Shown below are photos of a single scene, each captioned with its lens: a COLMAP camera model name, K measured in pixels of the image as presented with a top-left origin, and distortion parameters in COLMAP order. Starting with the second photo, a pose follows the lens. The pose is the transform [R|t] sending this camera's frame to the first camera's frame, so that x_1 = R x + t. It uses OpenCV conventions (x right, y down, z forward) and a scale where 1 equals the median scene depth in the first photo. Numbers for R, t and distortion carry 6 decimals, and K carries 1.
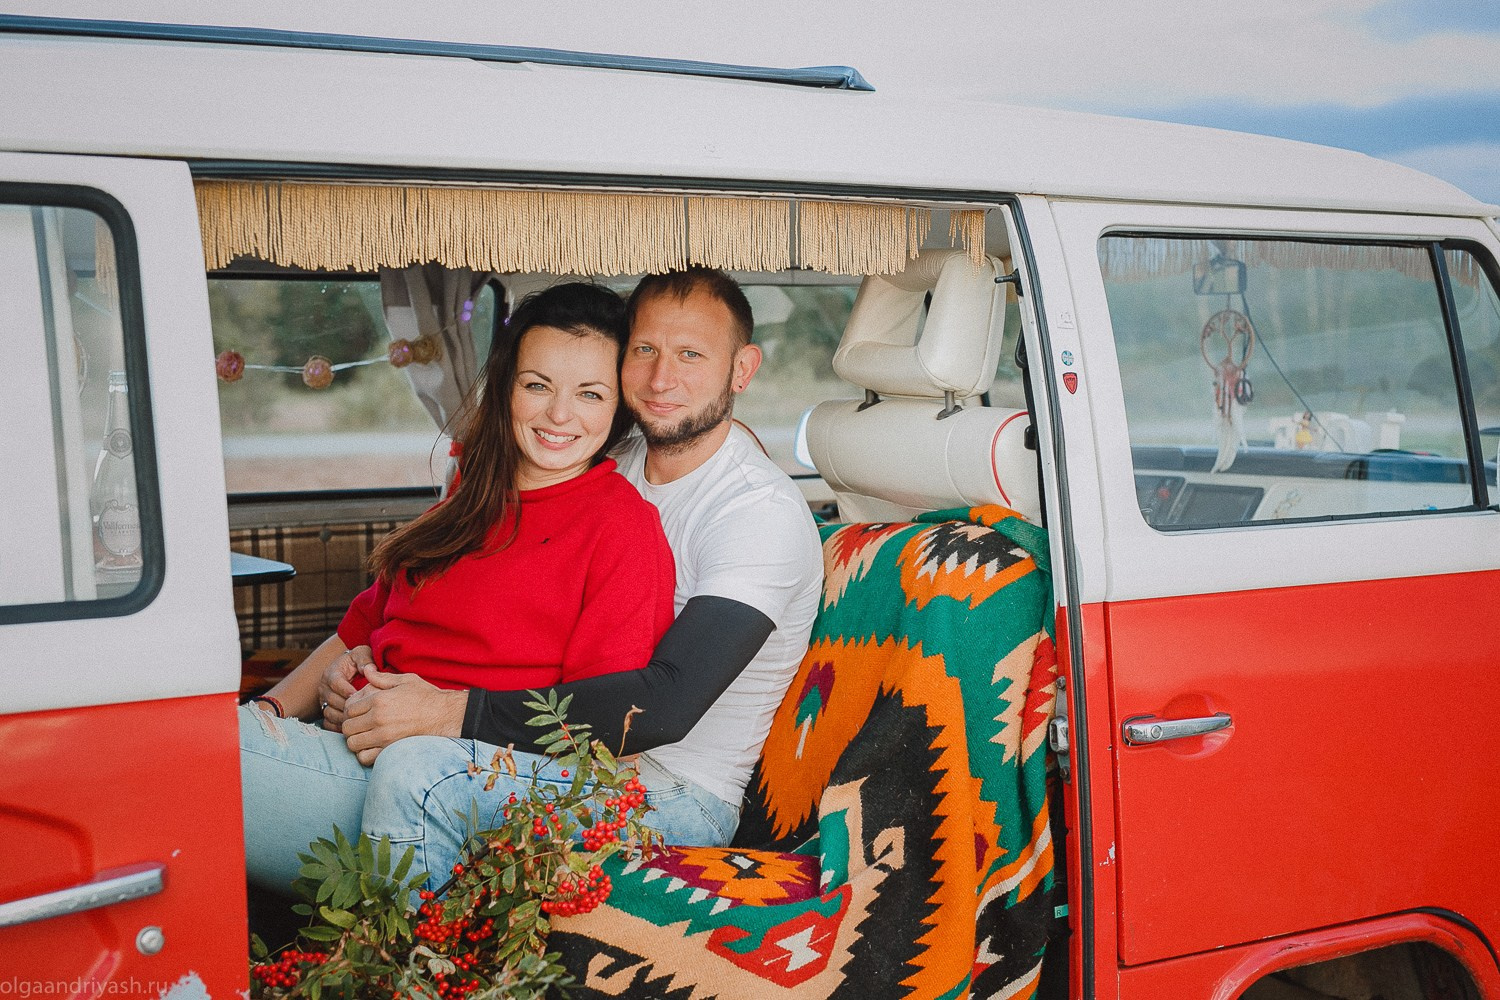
lens RADIAL K [[2137.0, 0, 750.0], [0, 2137.0, 500.0], [0, 0, 1]] dist [0.000438, 0.052699]
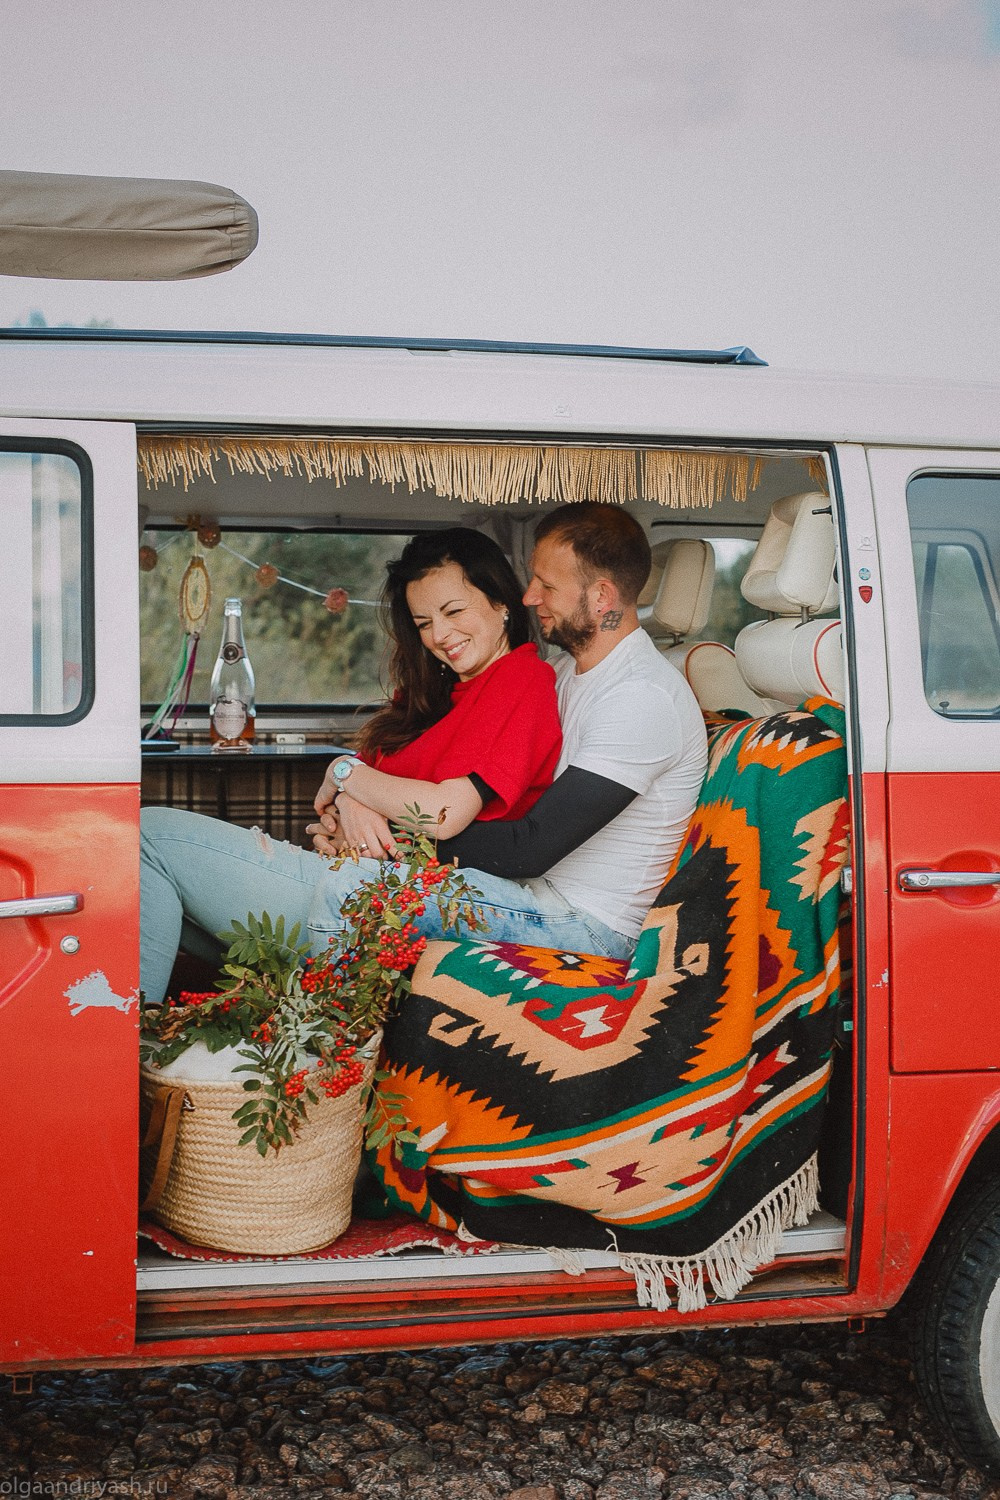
lens RADIAL K [[2137.0, 0, 500.0], [0, 2137.0, 750.0], [0, 0, 1]] dist [0.000438, 0.052699]
pose [[0.947934, 0.024455, -0.317526, 0.345542], [-0.032762, 0.999246, -0.020850, 0.067744], [0.316776, 0.030167, 0.948020, -0.231430]]
